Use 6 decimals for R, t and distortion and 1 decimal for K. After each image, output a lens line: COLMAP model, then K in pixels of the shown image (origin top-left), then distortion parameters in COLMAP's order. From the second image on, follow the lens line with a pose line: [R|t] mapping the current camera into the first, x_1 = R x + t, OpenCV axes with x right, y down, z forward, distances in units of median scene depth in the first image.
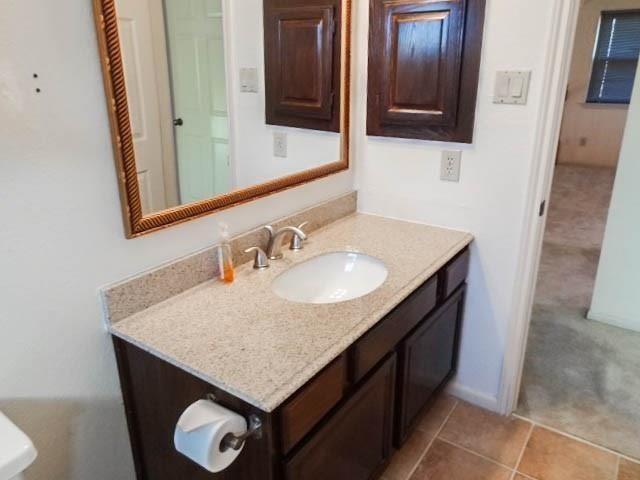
lens RADIAL K [[459.0, 0, 320.3], [0, 459.0, 240.0], [0, 0, 1]] dist [-0.005363, 0.013013]
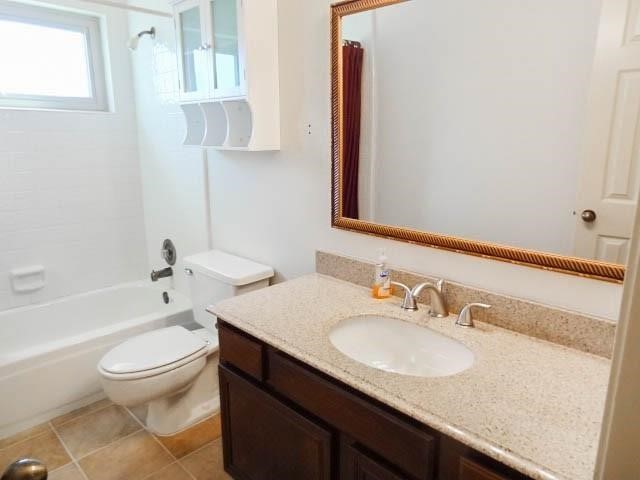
lens RADIAL K [[459.0, 0, 320.3], [0, 459.0, 239.2], [0, 0, 1]] dist [-0.005363, 0.013013]
pose [[-0.174998, 0.228279, -0.957739, 0.908397], [-0.333996, 0.901305, 0.275855, -0.317024], [0.926187, 0.368155, -0.081482, 0.918122]]
